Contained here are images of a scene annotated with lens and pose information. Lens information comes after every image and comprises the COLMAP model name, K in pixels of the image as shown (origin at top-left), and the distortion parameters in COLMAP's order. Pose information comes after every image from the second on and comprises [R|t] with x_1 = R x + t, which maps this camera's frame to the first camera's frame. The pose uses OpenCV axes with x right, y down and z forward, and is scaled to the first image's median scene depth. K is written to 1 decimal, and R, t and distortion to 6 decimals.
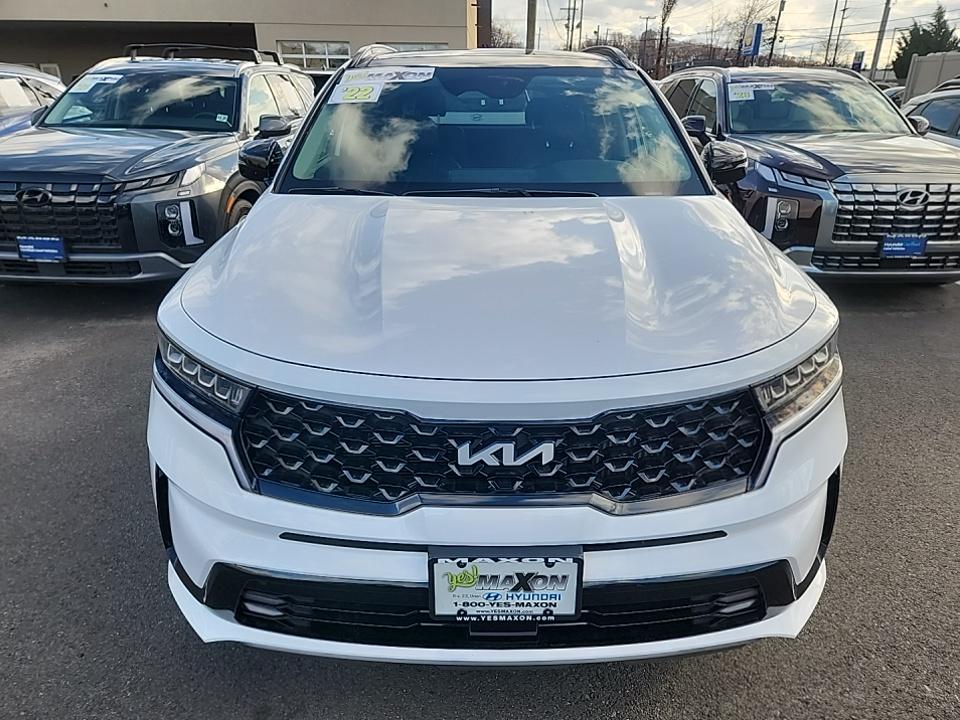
lens RADIAL K [[643.6, 0, 500.0], [0, 643.6, 368.7], [0, 0, 1]] dist [0.042017, -0.033990]
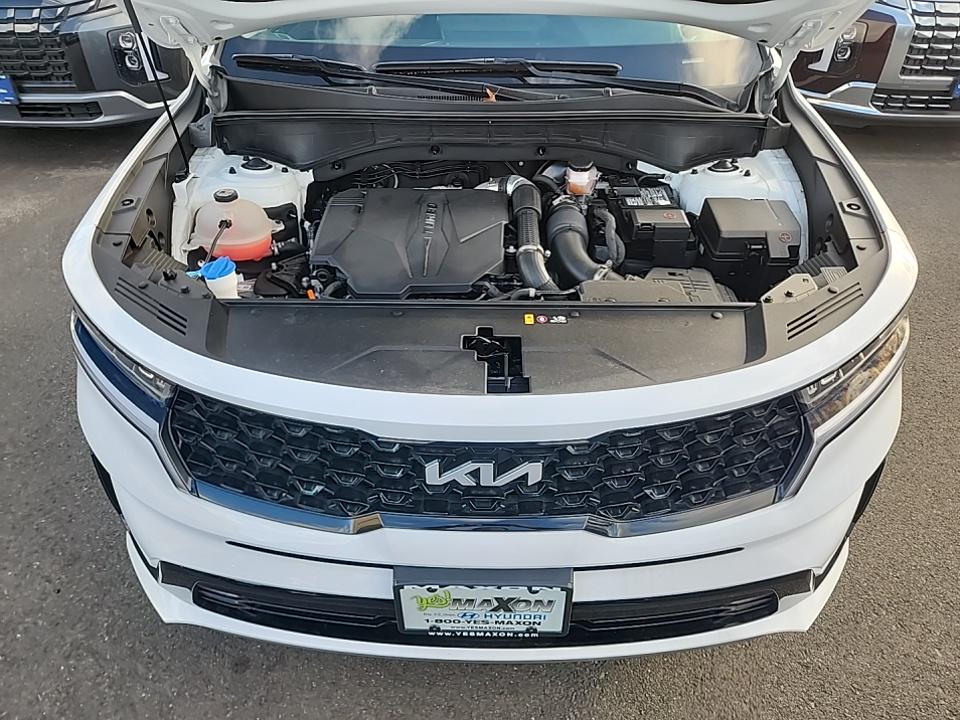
lens RADIAL K [[643.6, 0, 489.6], [0, 643.6, 356.7], [0, 0, 1]] dist [0.042017, -0.033990]
pose [[0.999343, 0.017225, -0.031902, 0.030259], [-0.008317, 0.965380, 0.260717, -0.168814], [0.035289, -0.260280, 0.964888, 0.184110]]
